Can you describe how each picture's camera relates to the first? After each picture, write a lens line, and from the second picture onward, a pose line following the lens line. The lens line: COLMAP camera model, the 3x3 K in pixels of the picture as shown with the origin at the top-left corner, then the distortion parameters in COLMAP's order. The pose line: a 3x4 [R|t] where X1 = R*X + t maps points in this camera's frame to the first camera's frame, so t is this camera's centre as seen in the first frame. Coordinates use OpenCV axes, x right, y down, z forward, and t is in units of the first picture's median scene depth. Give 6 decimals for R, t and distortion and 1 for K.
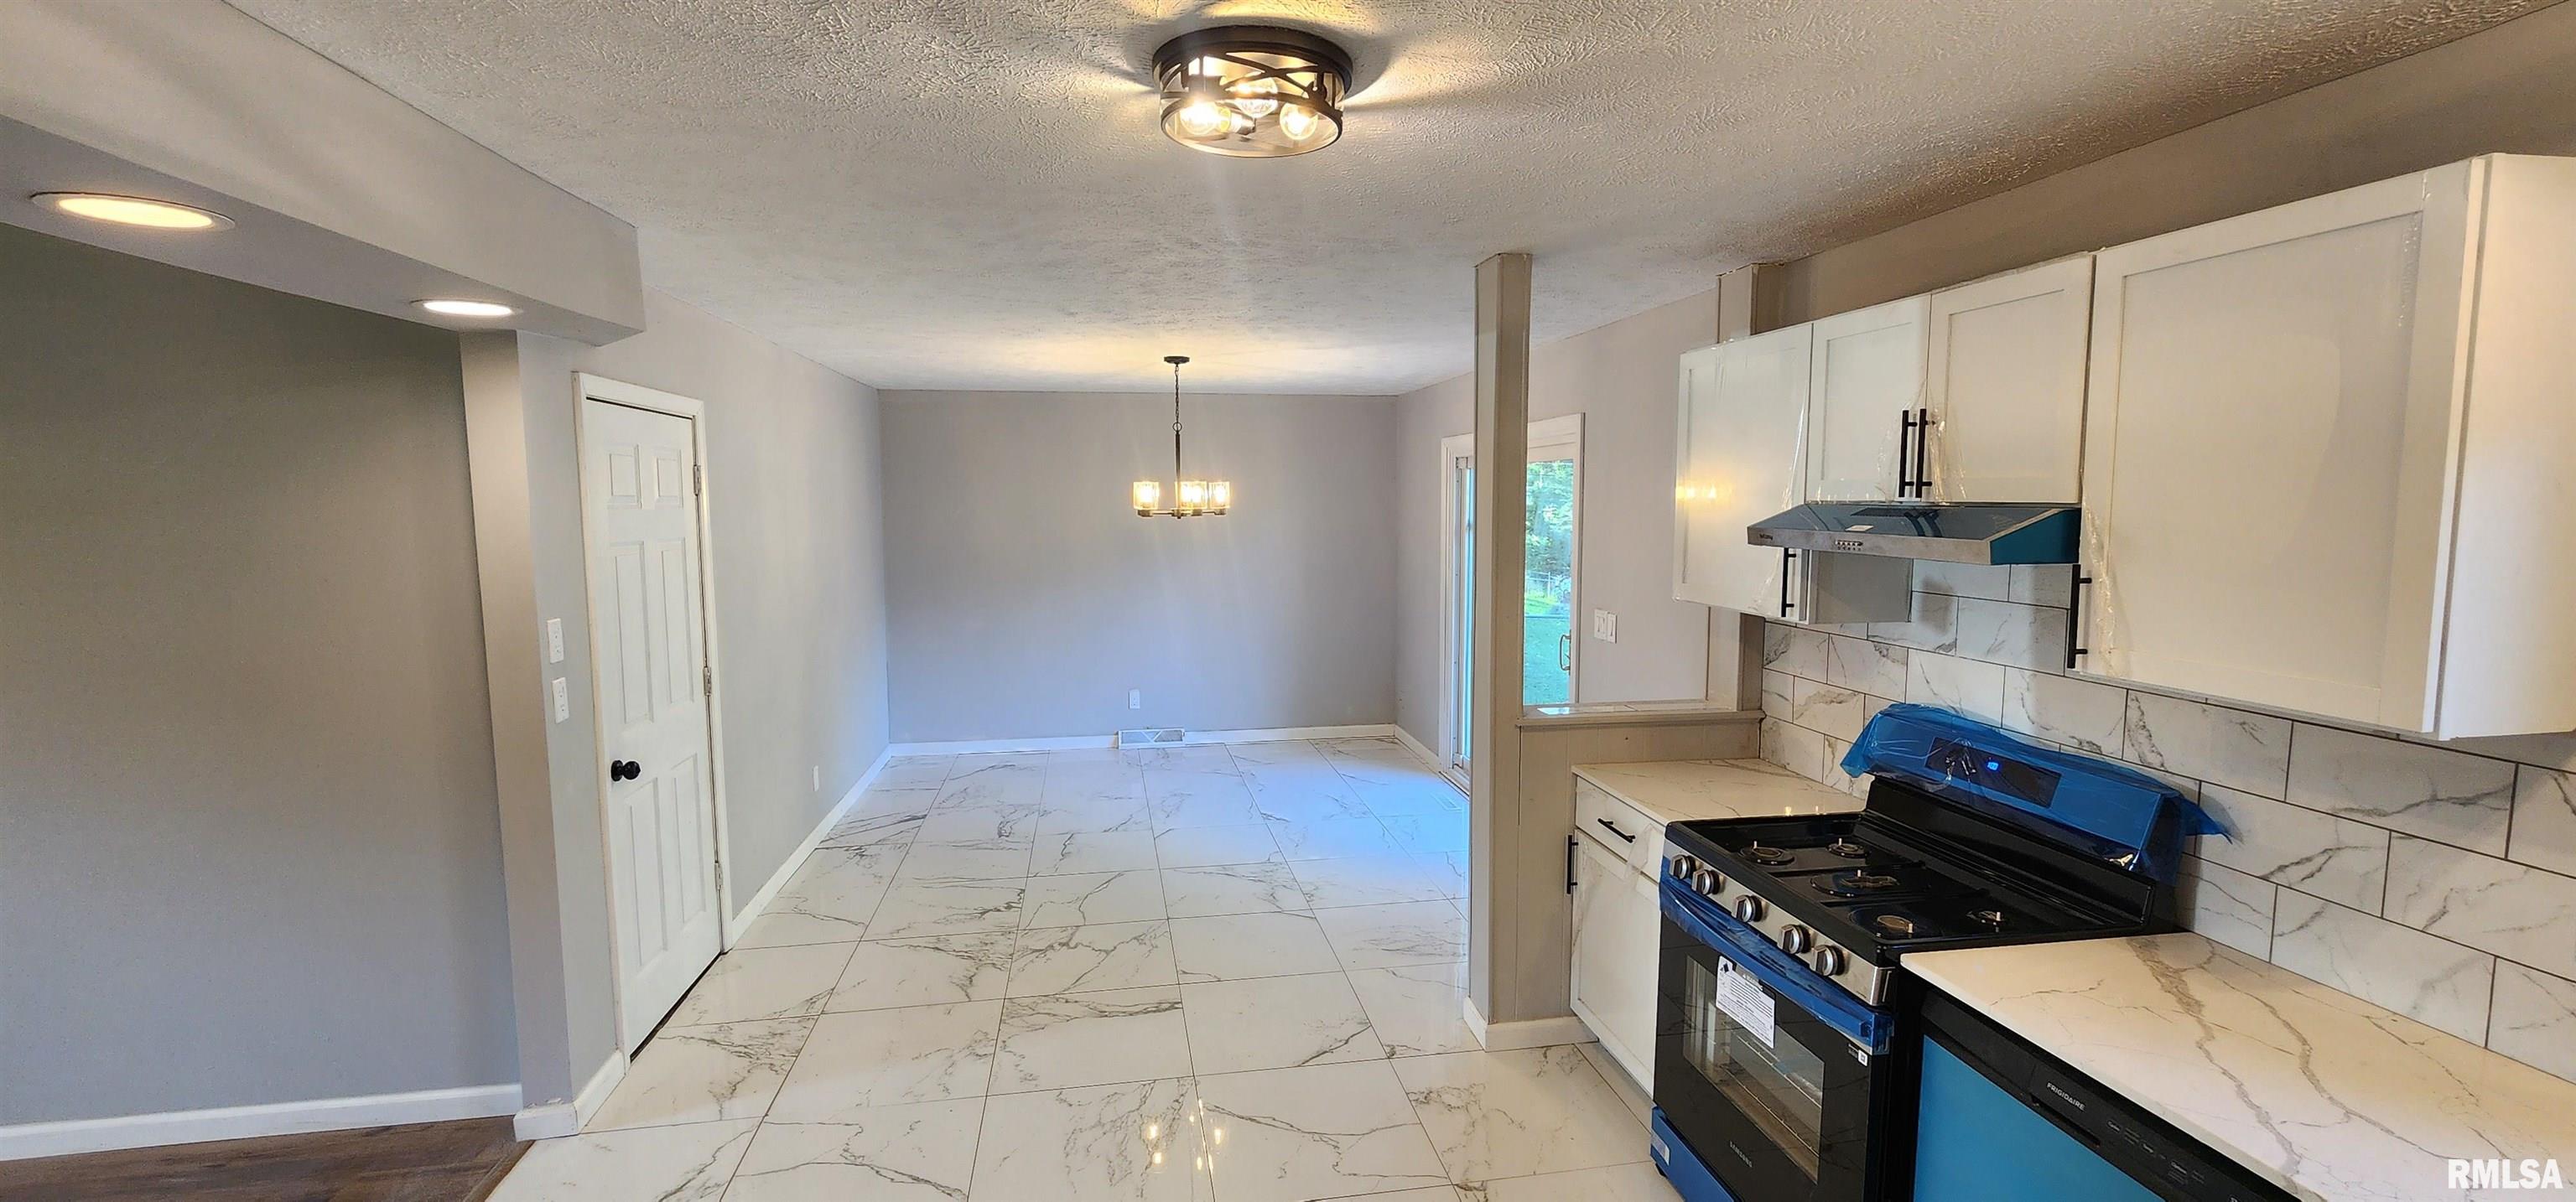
lens RADIAL K [[1058.5, 0, 1282.9], [0, 1058.5, 594.7], [0, 0, 1]] dist [-0.001550, 0.000574]
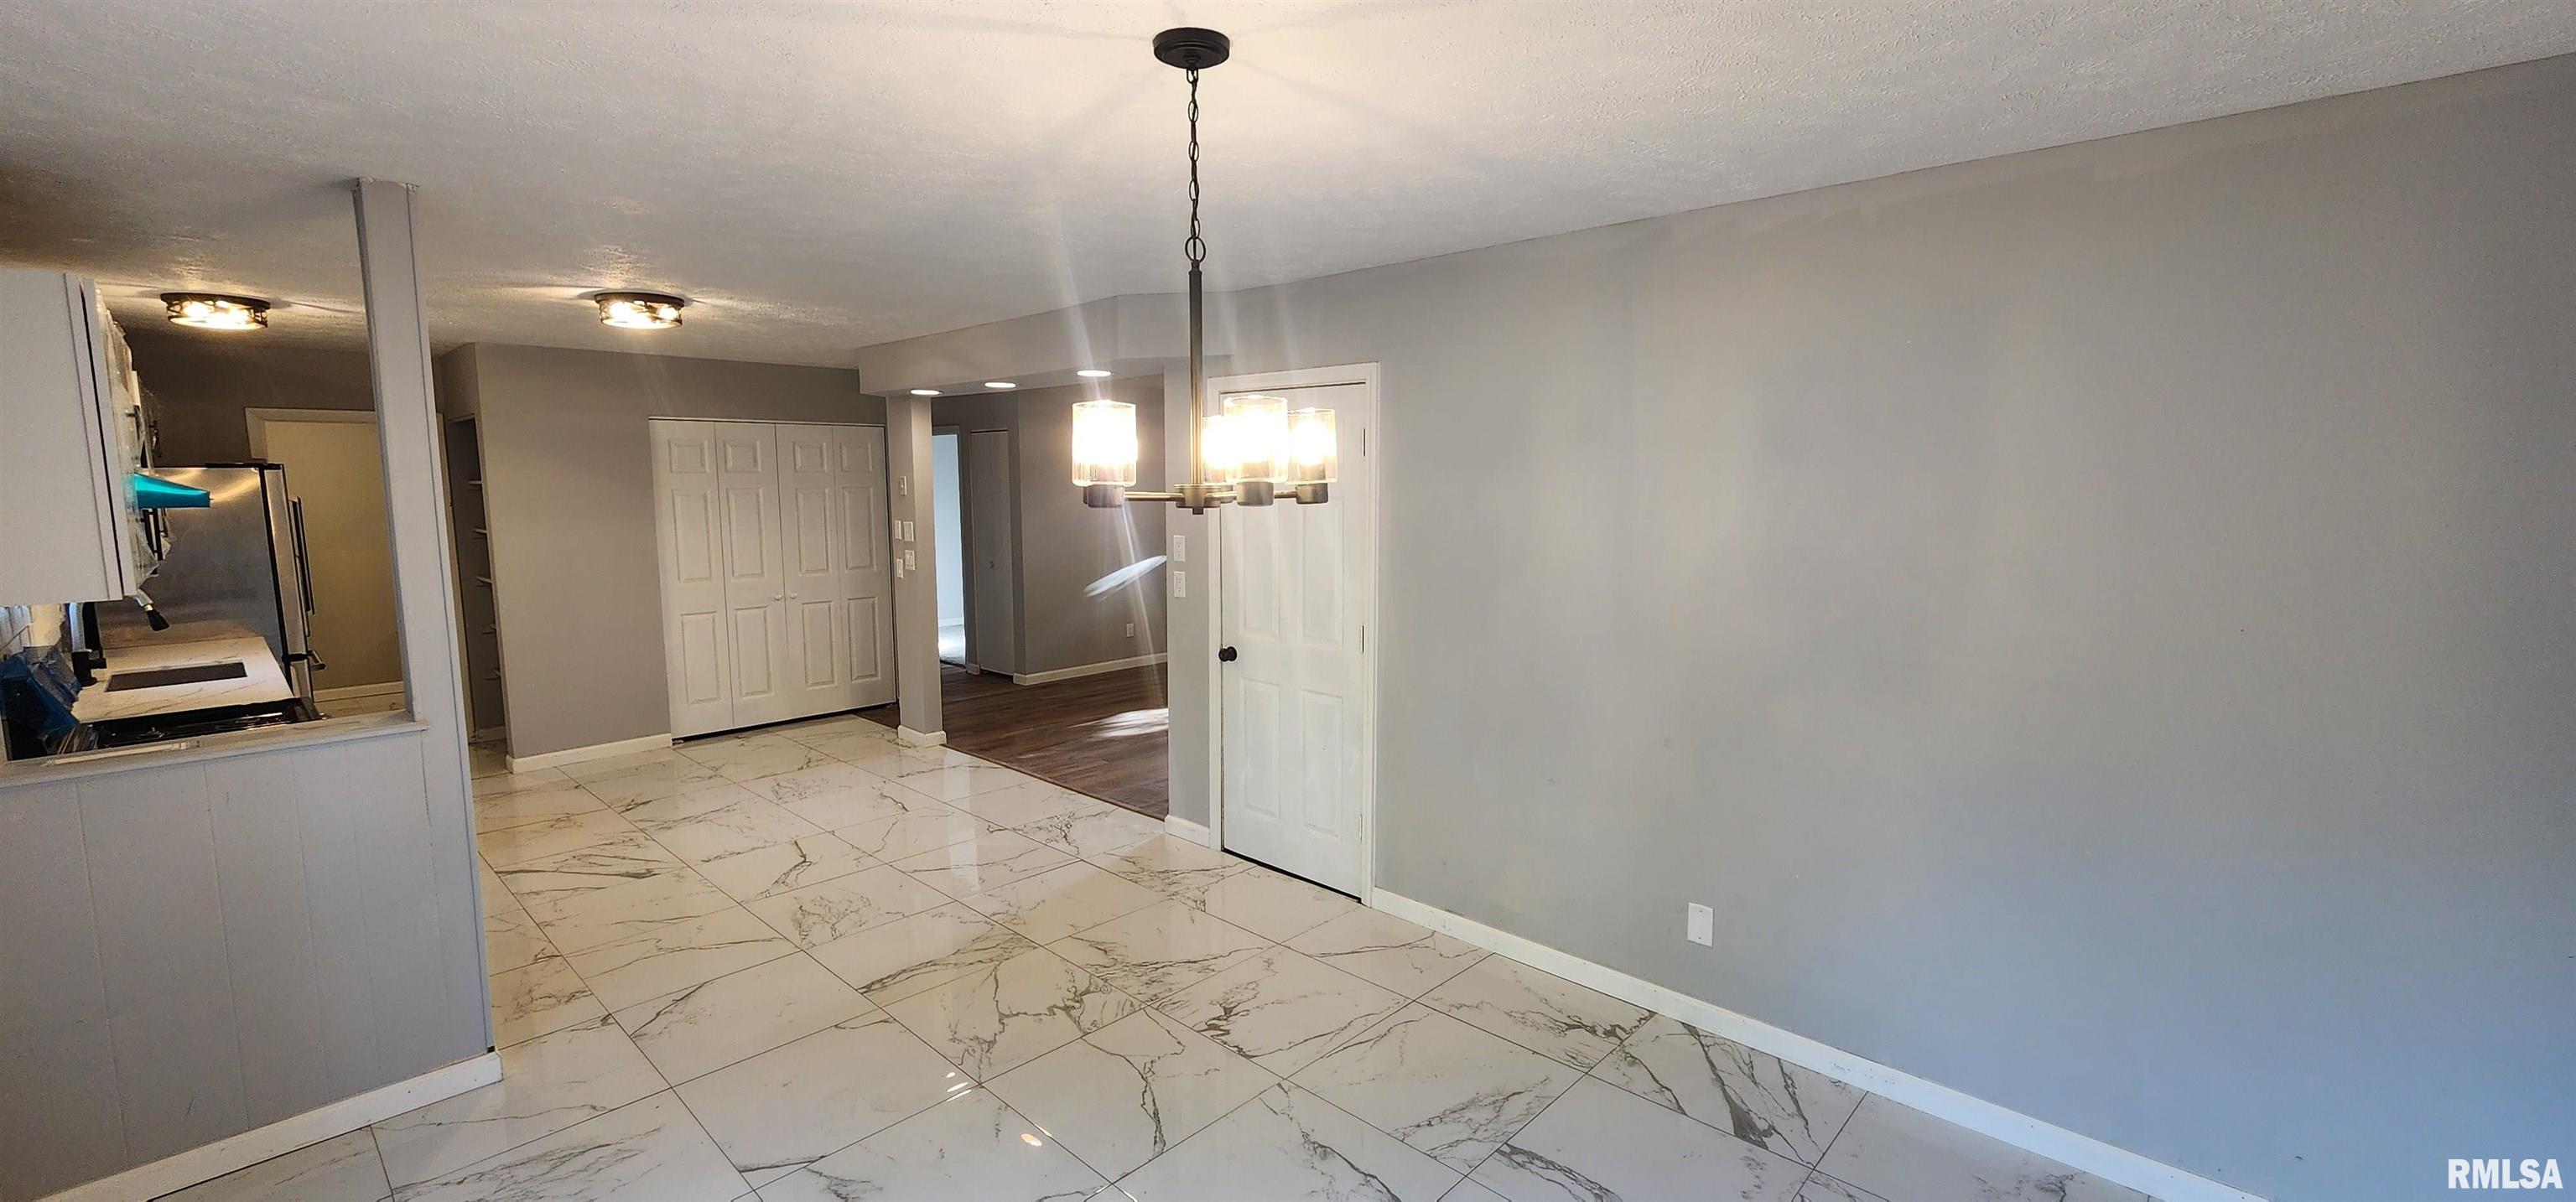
lens RADIAL K [[1058.5, 0, 1282.9], [0, 1058.5, 594.7], [0, 0, 1]] dist [-0.001550, 0.000574]
pose [[-0.805764, 0.076361, -0.587293, 0.140922], [-0.046499, 0.980434, 0.191275, -0.180438], [0.590408, 0.181431, -0.786448, 2.052836]]
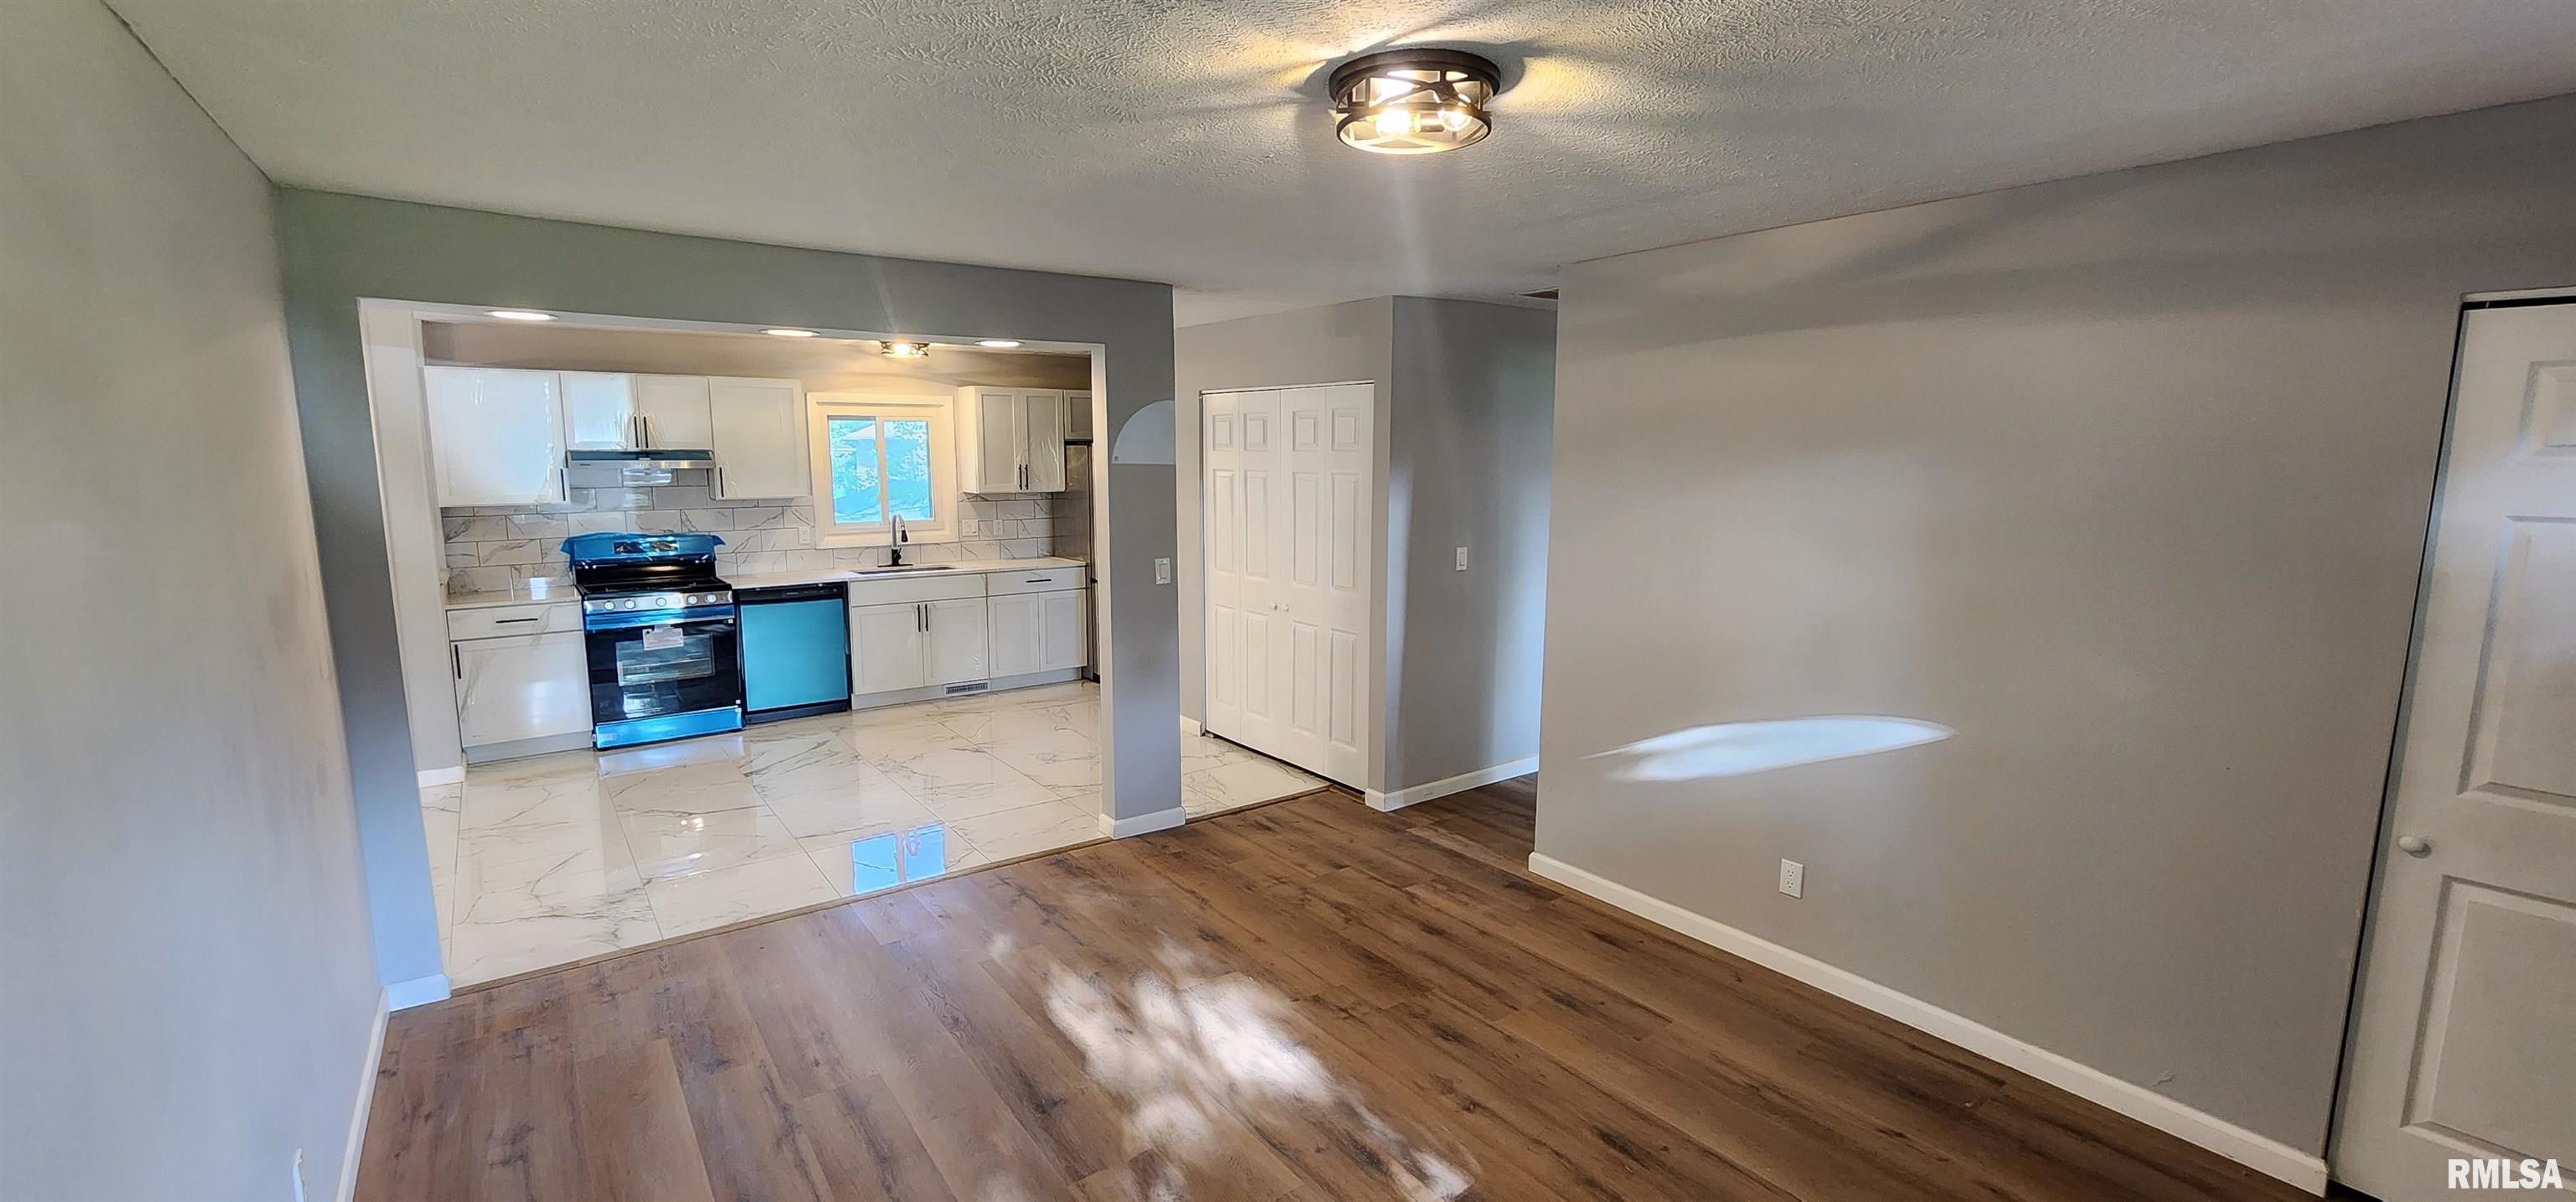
lens RADIAL K [[1058.5, 0, 1282.9], [0, 1058.5, 594.7], [0, 0, 1]] dist [-0.001550, 0.000574]
pose [[-0.452446, -0.122324, 0.883363, -1.803686], [0.084309, 0.980244, 0.178922, -0.047248], [-0.887798, 0.155428, -0.433194, 0.520091]]
